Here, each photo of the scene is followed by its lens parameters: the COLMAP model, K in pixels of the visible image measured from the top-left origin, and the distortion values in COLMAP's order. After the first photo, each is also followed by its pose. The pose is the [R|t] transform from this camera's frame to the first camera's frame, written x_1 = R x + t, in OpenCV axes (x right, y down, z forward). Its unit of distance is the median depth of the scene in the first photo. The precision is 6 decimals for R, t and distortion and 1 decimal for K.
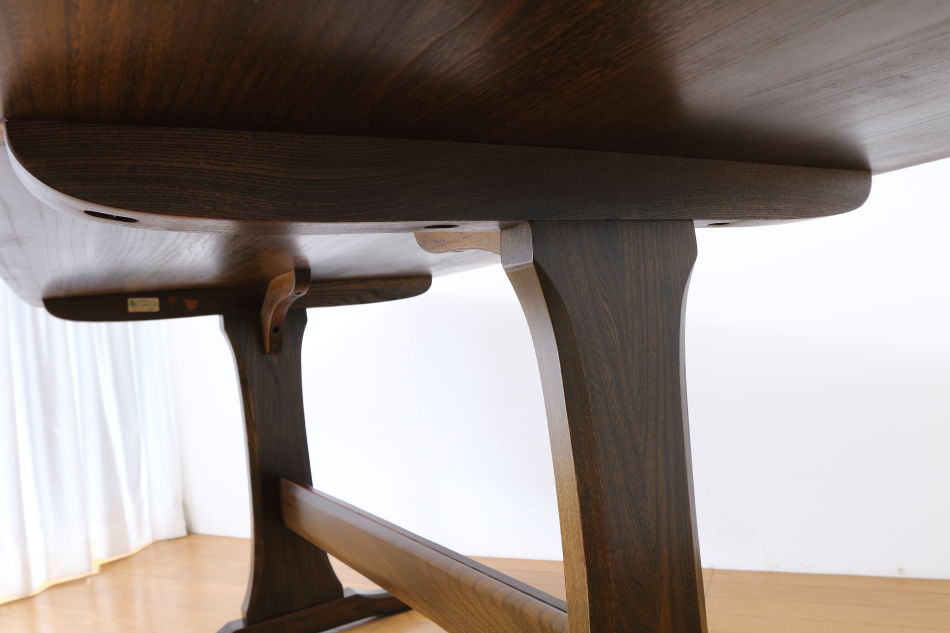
lens RADIAL K [[673.6, 0, 481.7], [0, 673.6, 324.8], [0, 0, 1]] dist [-0.077917, 0.047446]
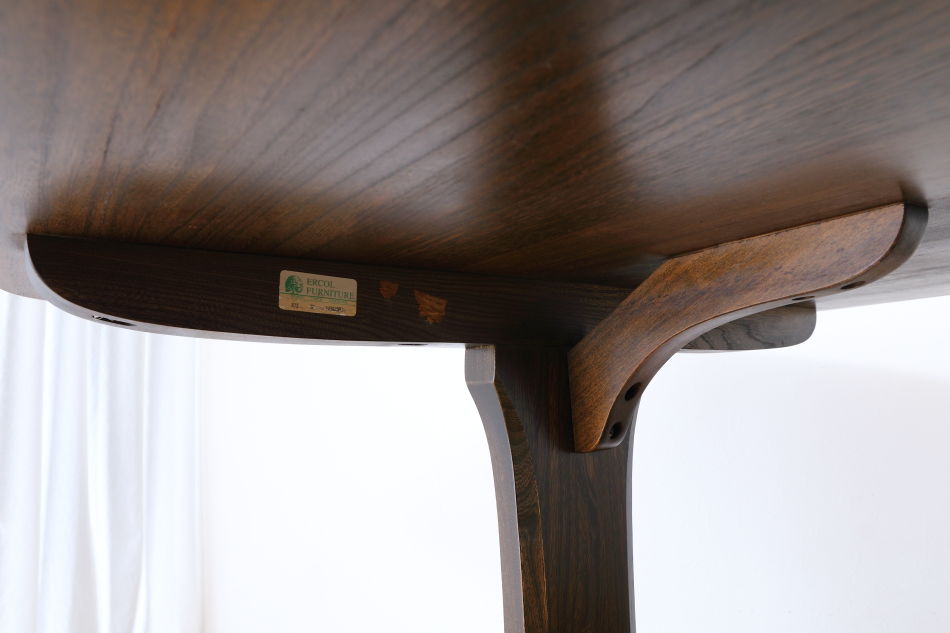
lens RADIAL K [[673.6, 0, 475.2], [0, 673.6, 314.6], [0, 0, 1]] dist [-0.077917, 0.047446]
pose [[0.996920, 0.073553, 0.027199, -0.407138], [-0.069328, 0.988729, -0.132701, 0.019979], [-0.036653, 0.130407, 0.990783, 0.604871]]
